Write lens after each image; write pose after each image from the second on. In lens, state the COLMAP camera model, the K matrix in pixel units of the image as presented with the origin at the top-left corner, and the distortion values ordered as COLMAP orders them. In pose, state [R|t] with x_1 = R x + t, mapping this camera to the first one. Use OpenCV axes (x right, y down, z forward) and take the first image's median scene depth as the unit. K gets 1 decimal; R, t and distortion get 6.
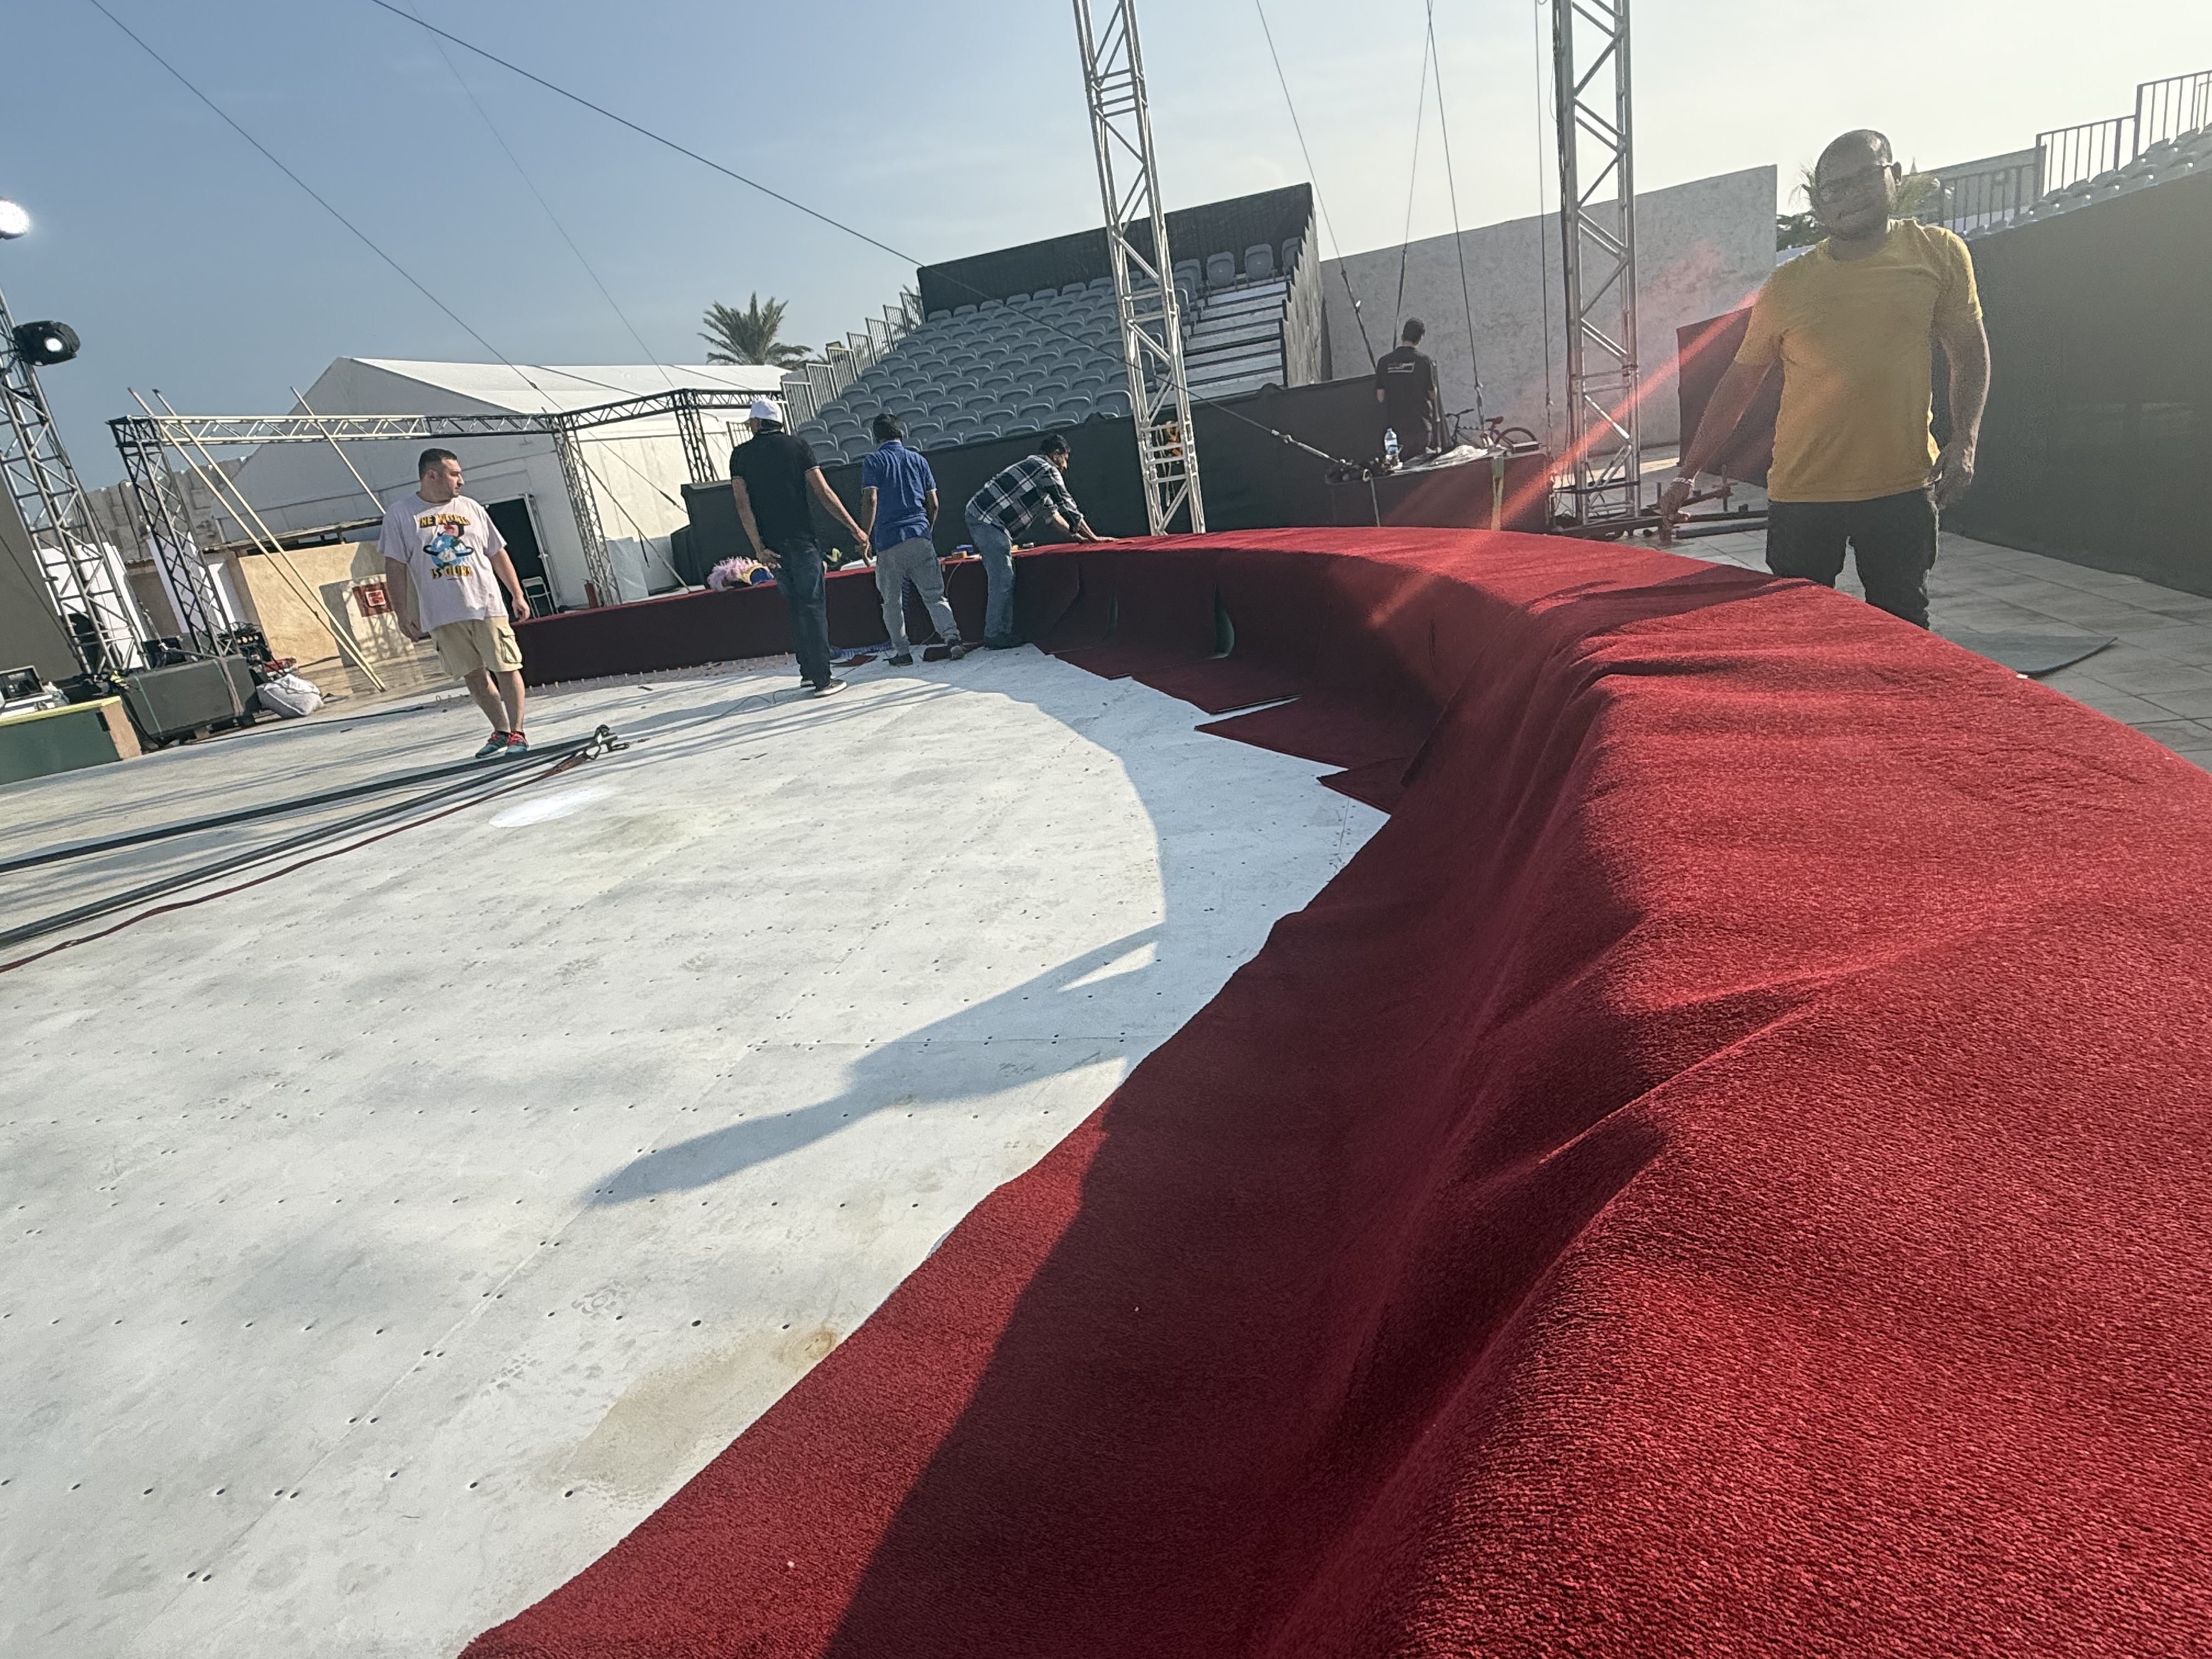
lens RADIAL K [[1218.3, 0, 1104.3], [0, 1218.3, 836.3], [0, 0, 1]] dist [0.001773, 0.000013]
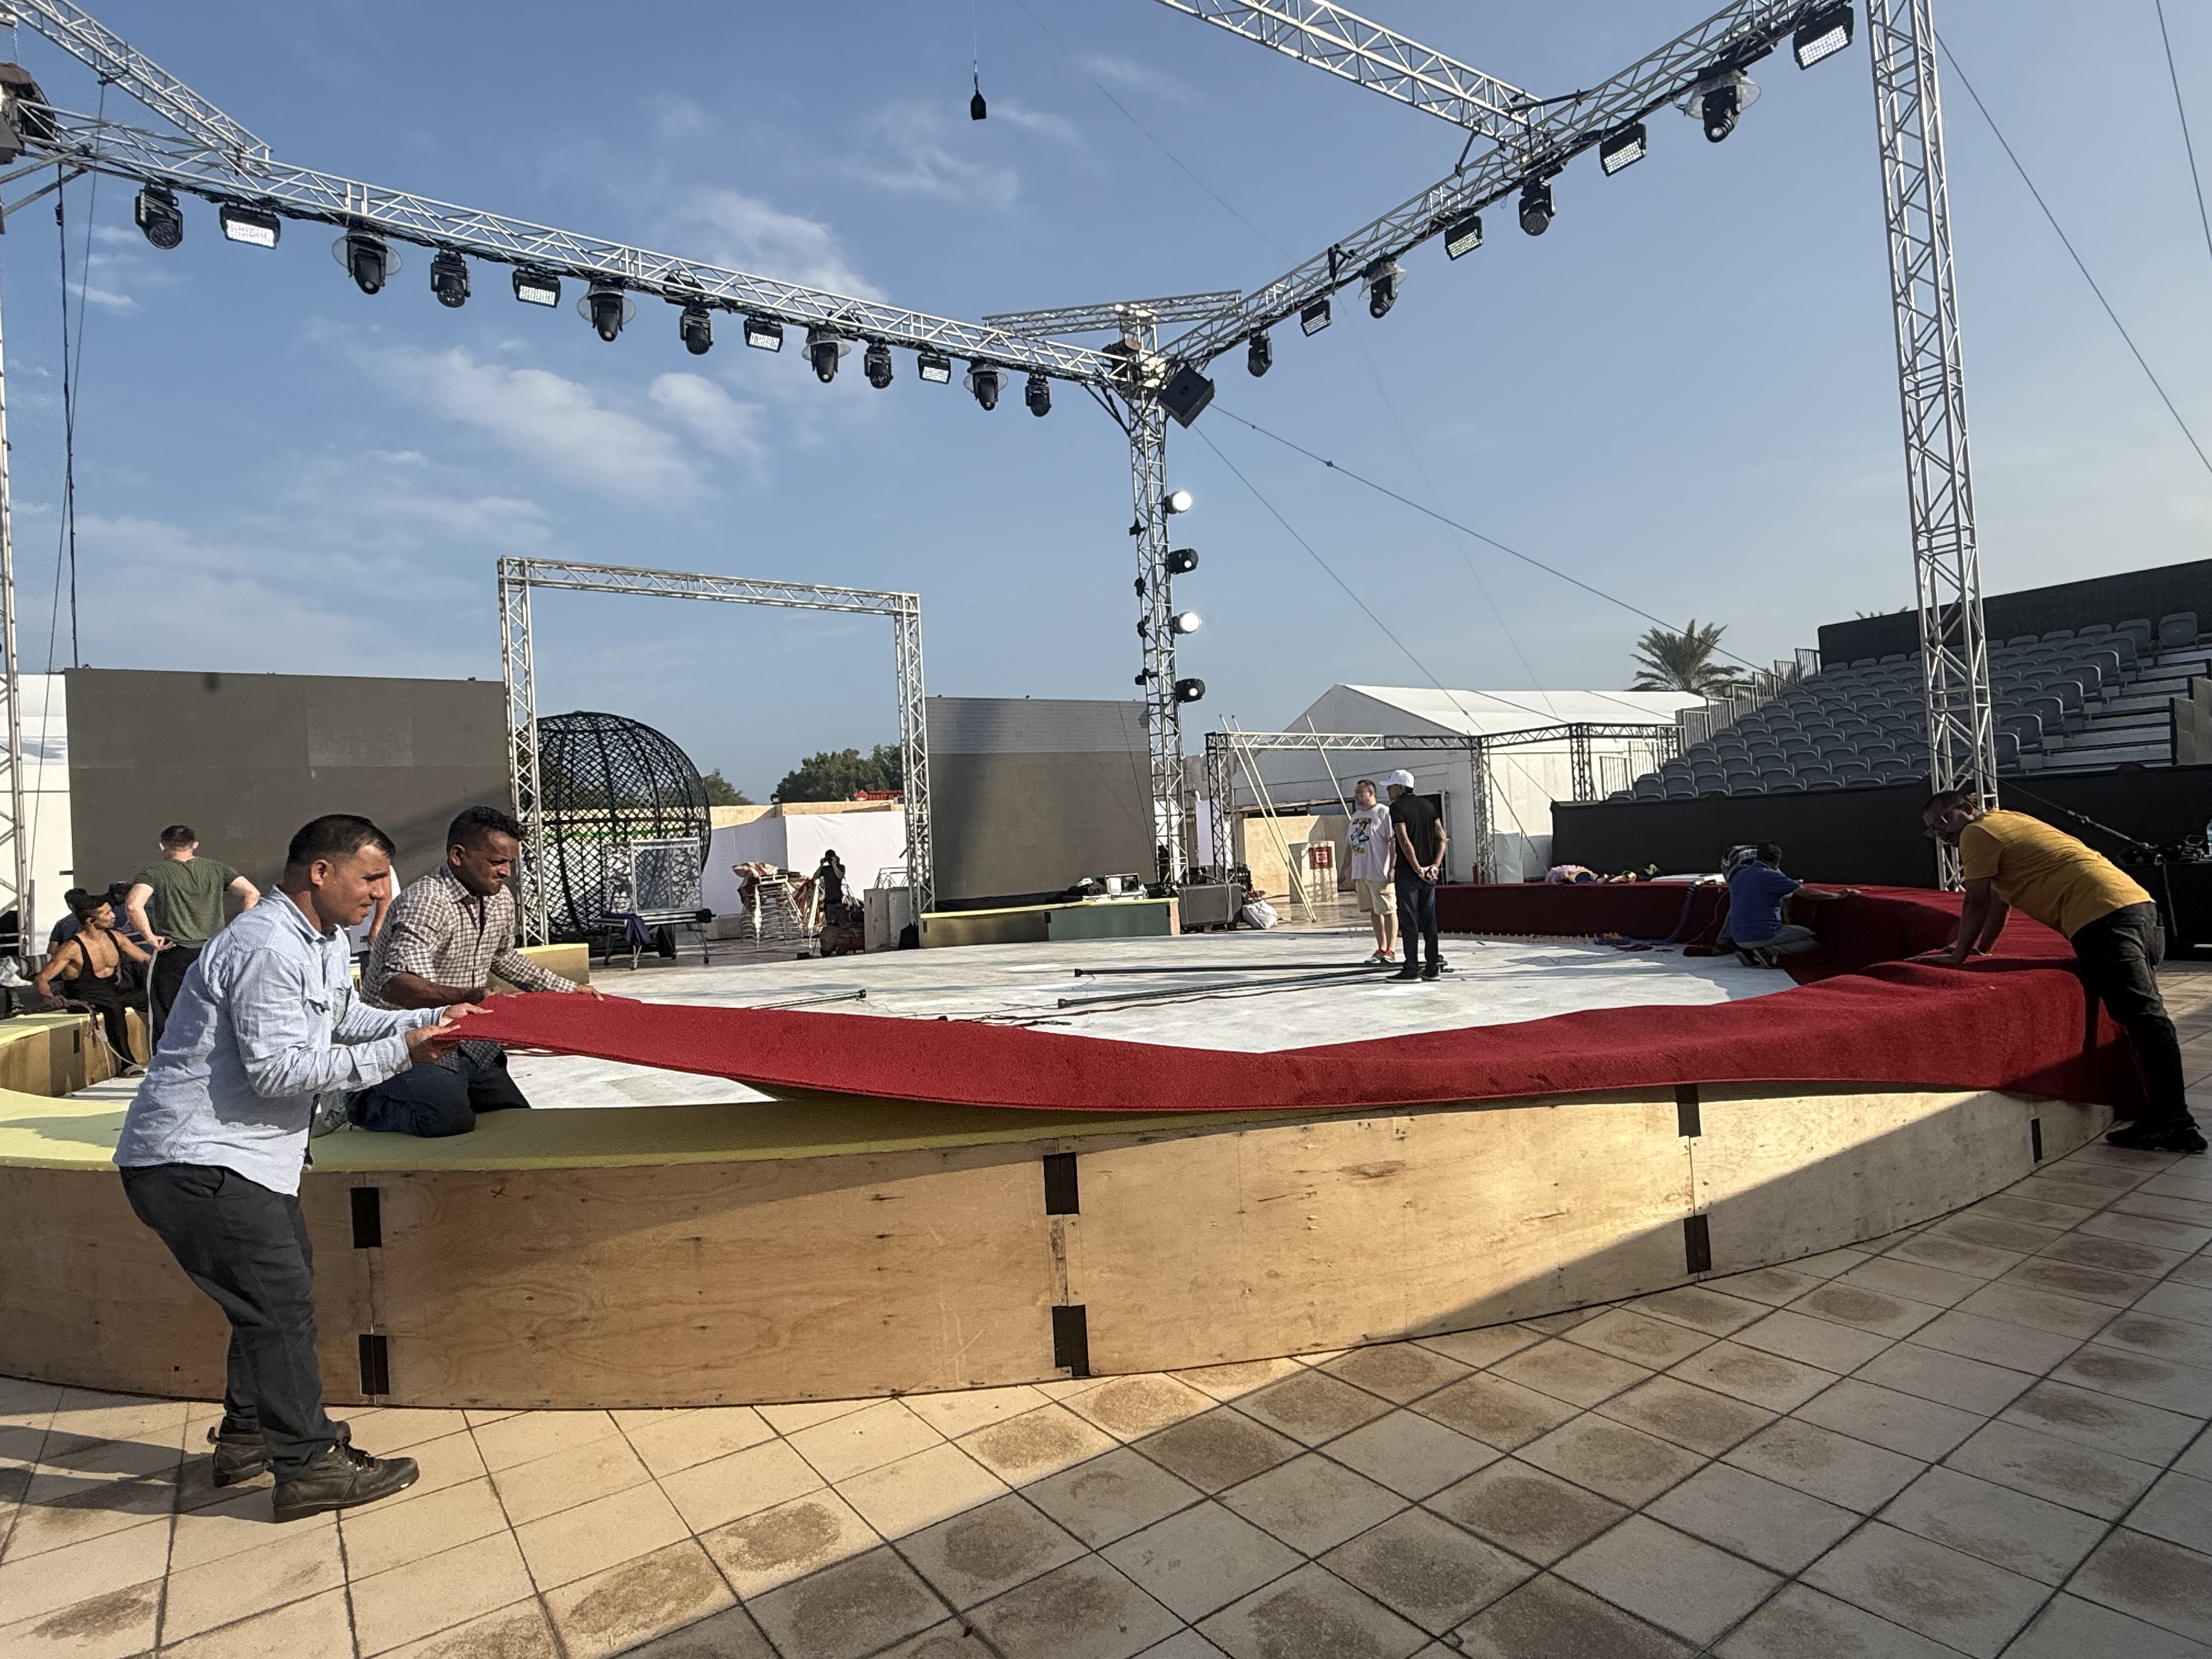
lens RADIAL K [[1218.3, 0, 1103.5], [0, 1218.3, 825.1], [0, 0, 1]] dist [0.001773, 0.000013]
pose [[0.756685, 0.101232, -0.645895, 0.099385], [-0.253243, 0.956197, -0.146816, 0.034123], [0.602740, 0.274662, 0.749176, -0.187765]]
